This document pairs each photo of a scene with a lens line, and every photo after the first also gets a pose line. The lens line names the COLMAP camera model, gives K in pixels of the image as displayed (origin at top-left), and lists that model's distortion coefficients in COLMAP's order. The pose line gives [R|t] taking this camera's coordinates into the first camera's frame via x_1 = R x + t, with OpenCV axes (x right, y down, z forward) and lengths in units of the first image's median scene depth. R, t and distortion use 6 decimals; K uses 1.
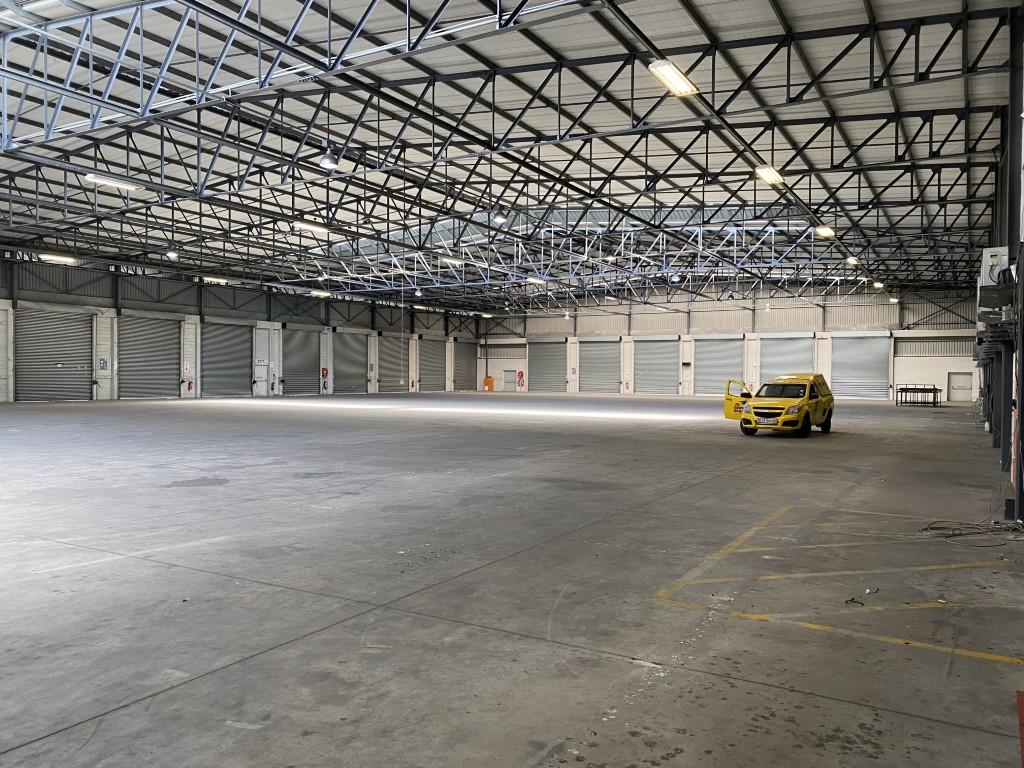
lens RADIAL K [[784.0, 0, 509.1], [0, 784.0, 390.5], [0, 0, 1]] dist [0.057328, -0.068927]
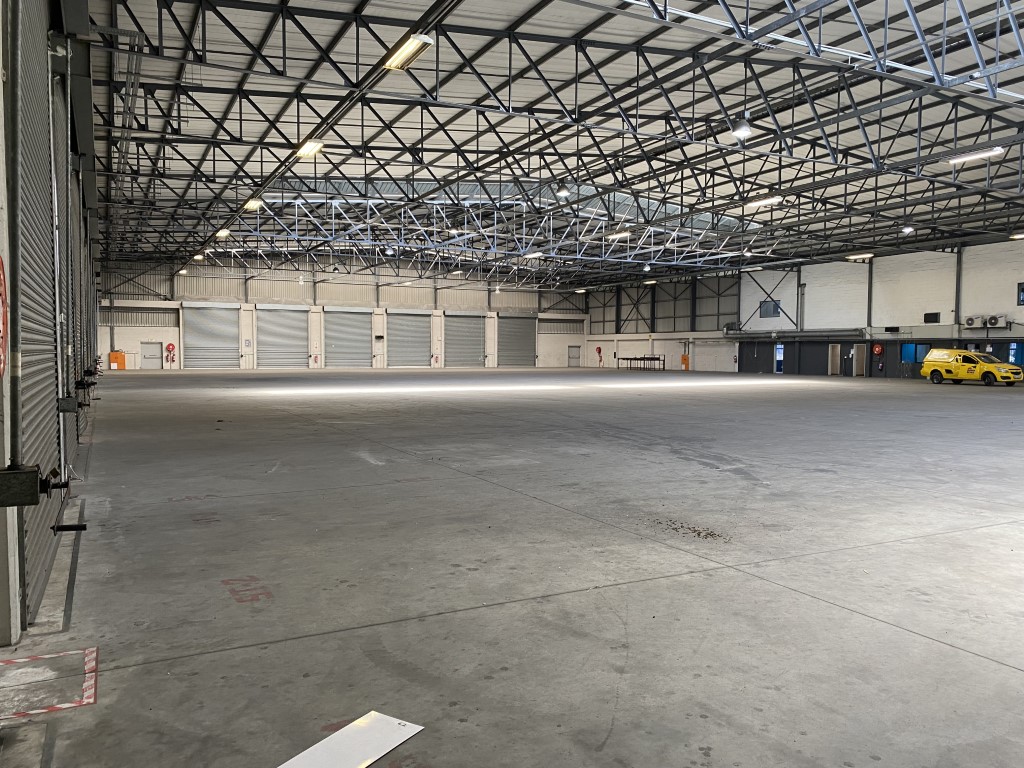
lens RADIAL K [[784.0, 0, 509.1], [0, 784.0, 390.5], [0, 0, 1]] dist [0.057328, -0.068927]
pose [[0.531727, -0.048796, 0.845509, -1.304828], [0.016307, 0.998744, 0.047385, -0.023999], [-0.846759, -0.011408, 0.531854, 0.763974]]
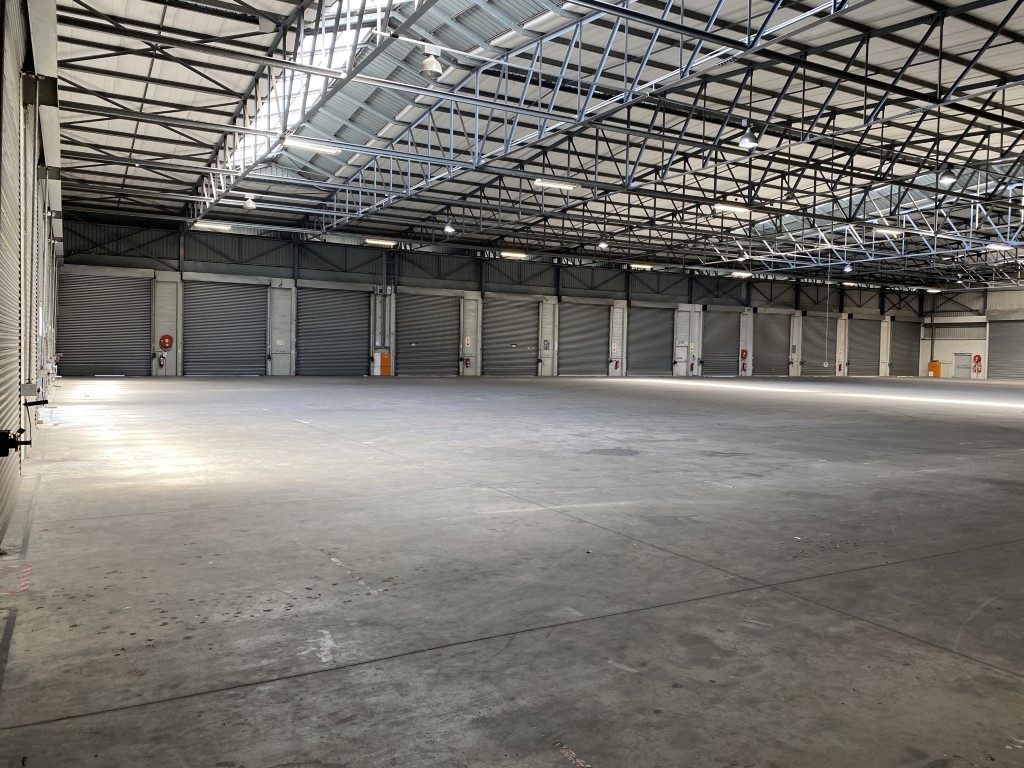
lens RADIAL K [[779.3, 0, 512.0], [0, 779.3, 384.0], [0, 0, 1]] dist [0.070436, -0.084555]
pose [[0.867350, 0.028871, -0.496860, 0.010567], [-0.021267, 0.999554, 0.020956, 0.000941], [0.497244, -0.007609, 0.867578, -0.005279]]
